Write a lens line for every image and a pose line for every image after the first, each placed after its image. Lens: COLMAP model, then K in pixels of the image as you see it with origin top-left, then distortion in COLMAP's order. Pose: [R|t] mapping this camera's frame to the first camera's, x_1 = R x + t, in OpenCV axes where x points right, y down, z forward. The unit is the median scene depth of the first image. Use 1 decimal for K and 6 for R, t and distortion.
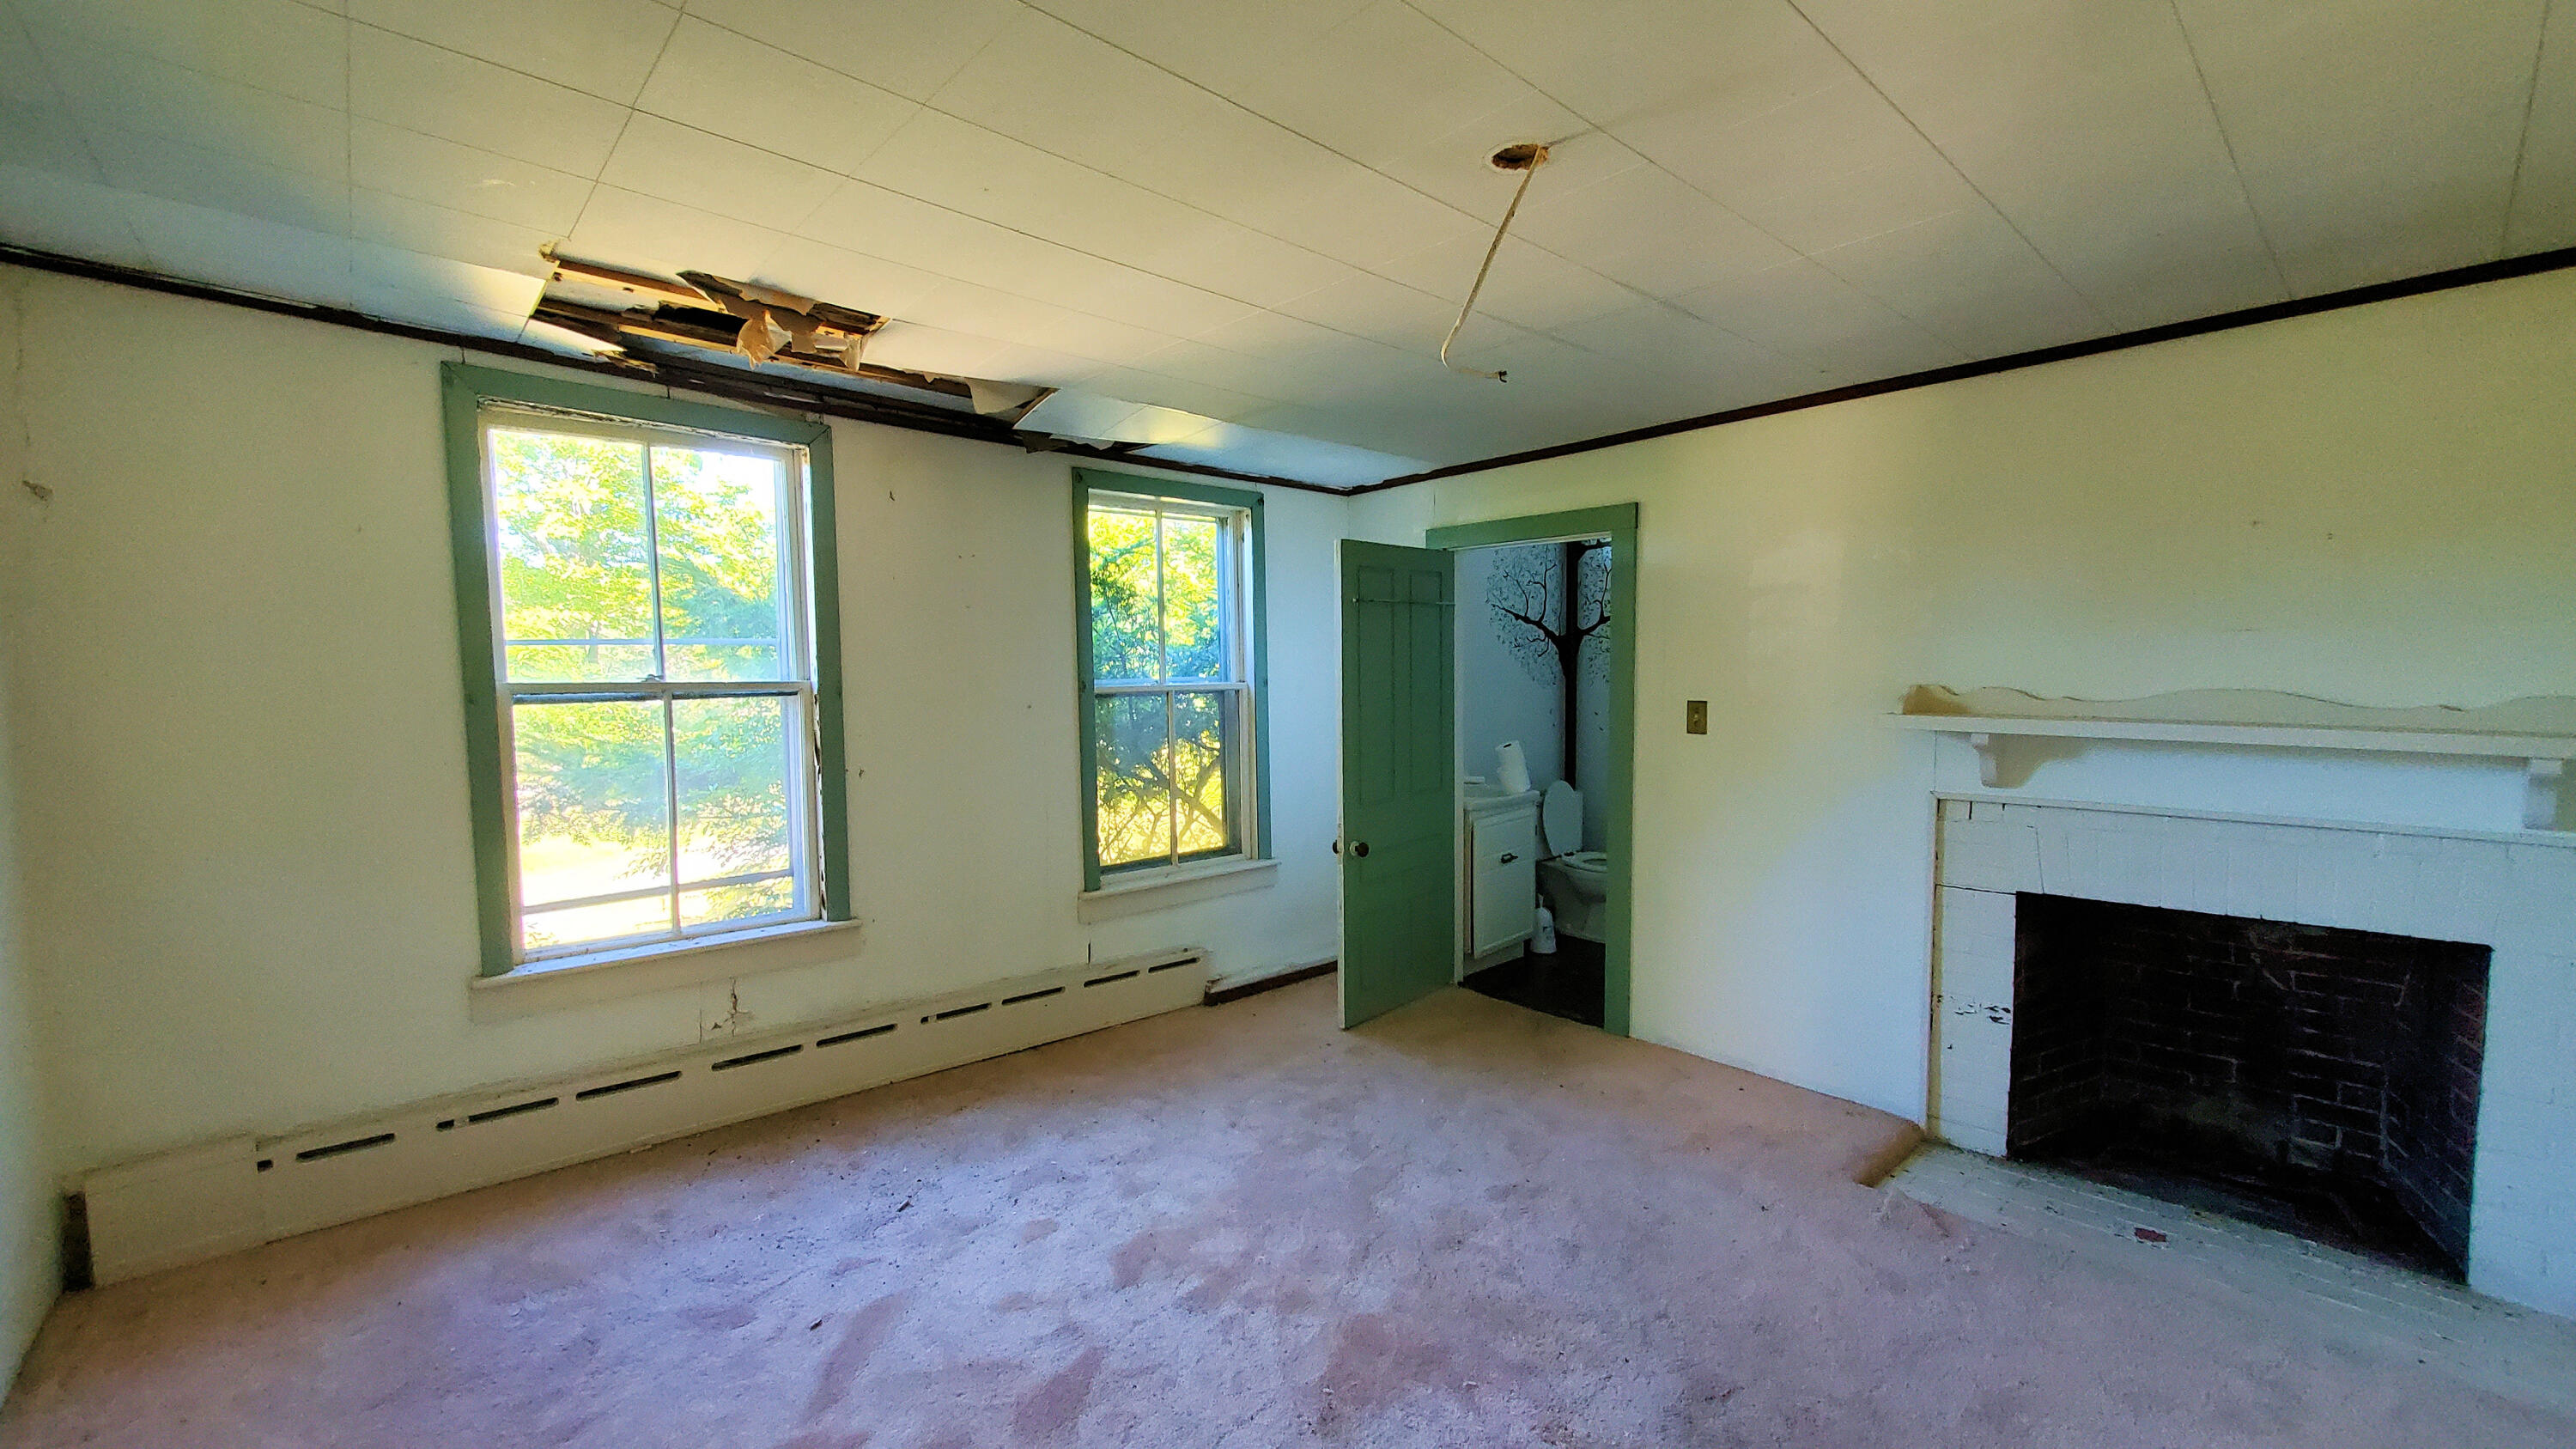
lens RADIAL K [[1014.2, 0, 1281.6], [0, 1014.2, 717.5], [0, 0, 1]] dist [0.004219, 0.000268]
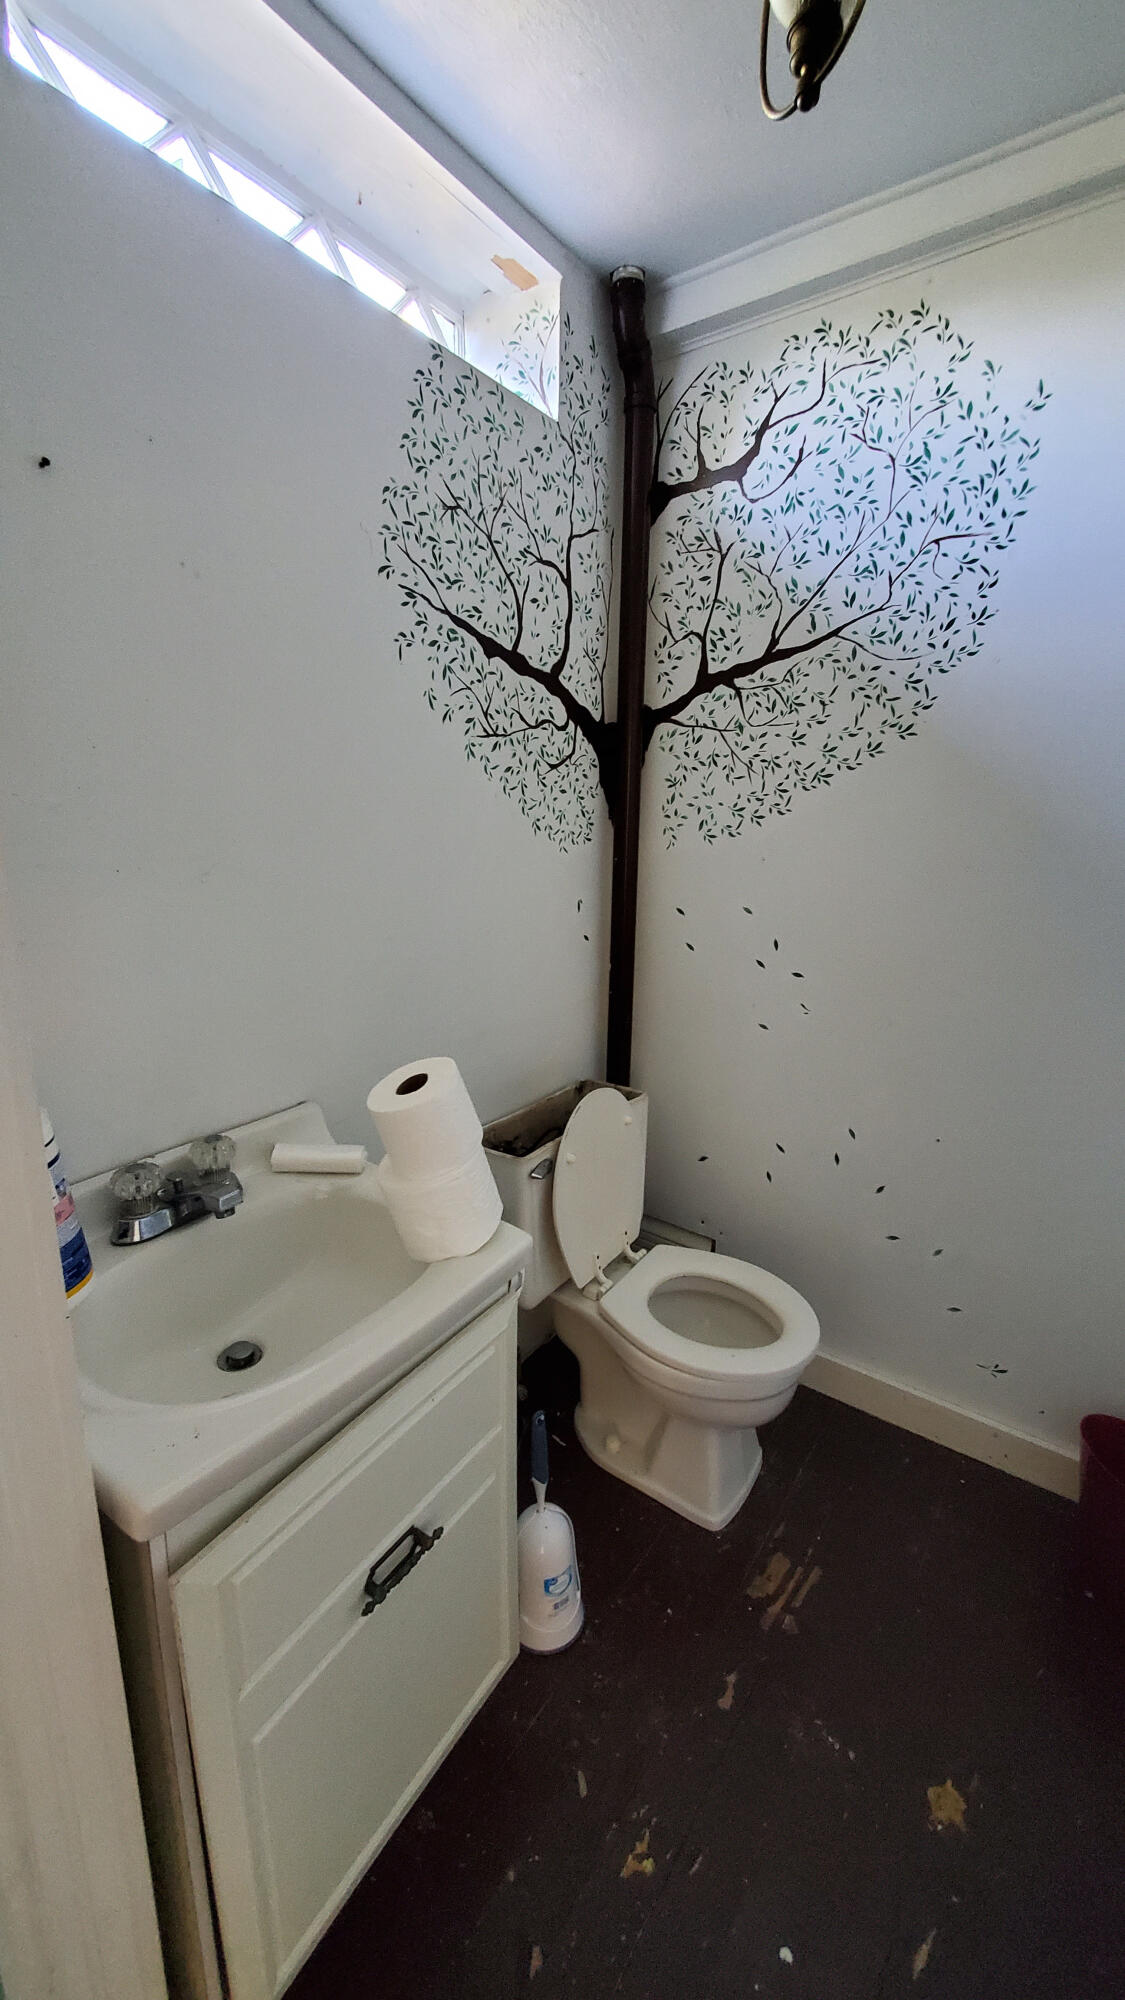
lens RADIAL K [[787.3, 0, 563.3], [0, 787.3, 1000.4], [0, 0, 1]] dist [0.004219, 0.000268]
pose [[0.972995, -0.031253, 0.228700, 0.184461], [-0.011979, 0.982620, 0.185242, -0.028613], [-0.230515, -0.182979, 0.955710, 0.686290]]
